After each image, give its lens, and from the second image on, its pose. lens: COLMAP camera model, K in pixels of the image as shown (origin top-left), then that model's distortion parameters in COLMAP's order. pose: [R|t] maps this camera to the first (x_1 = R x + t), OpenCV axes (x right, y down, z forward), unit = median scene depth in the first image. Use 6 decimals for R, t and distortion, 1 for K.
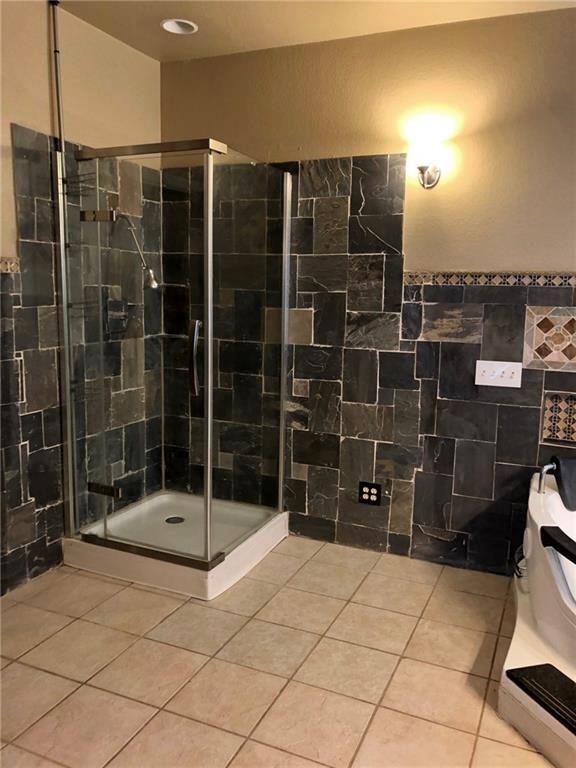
lens RADIAL K [[636.9, 0, 288.0], [0, 636.9, 384.0], [0, 0, 1]] dist [0.074504, -0.179210]
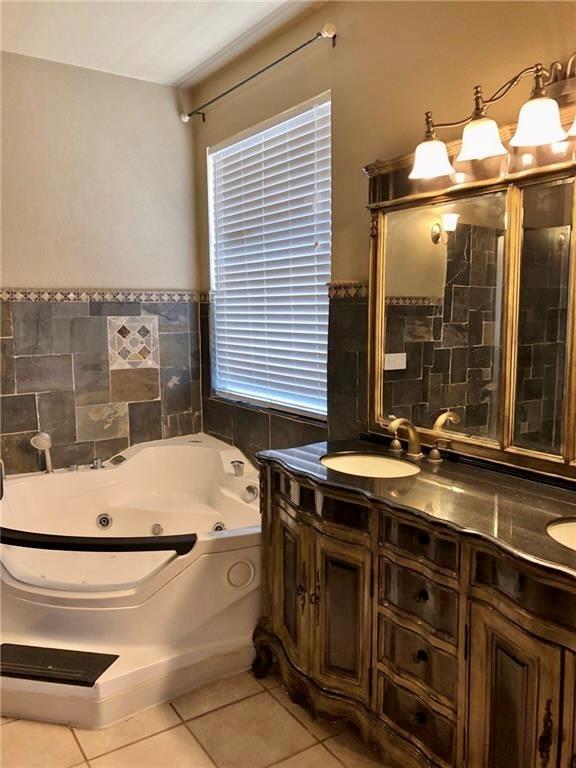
lens RADIAL K [[636.9, 0, 288.0], [0, 636.9, 384.0], [0, 0, 1]] dist [0.074504, -0.179210]
pose [[0.509732, -0.121669, 0.851687, -0.419495], [0.139995, 0.988486, 0.057425, -0.015025], [-0.848867, 0.089961, 0.520896, 0.070139]]
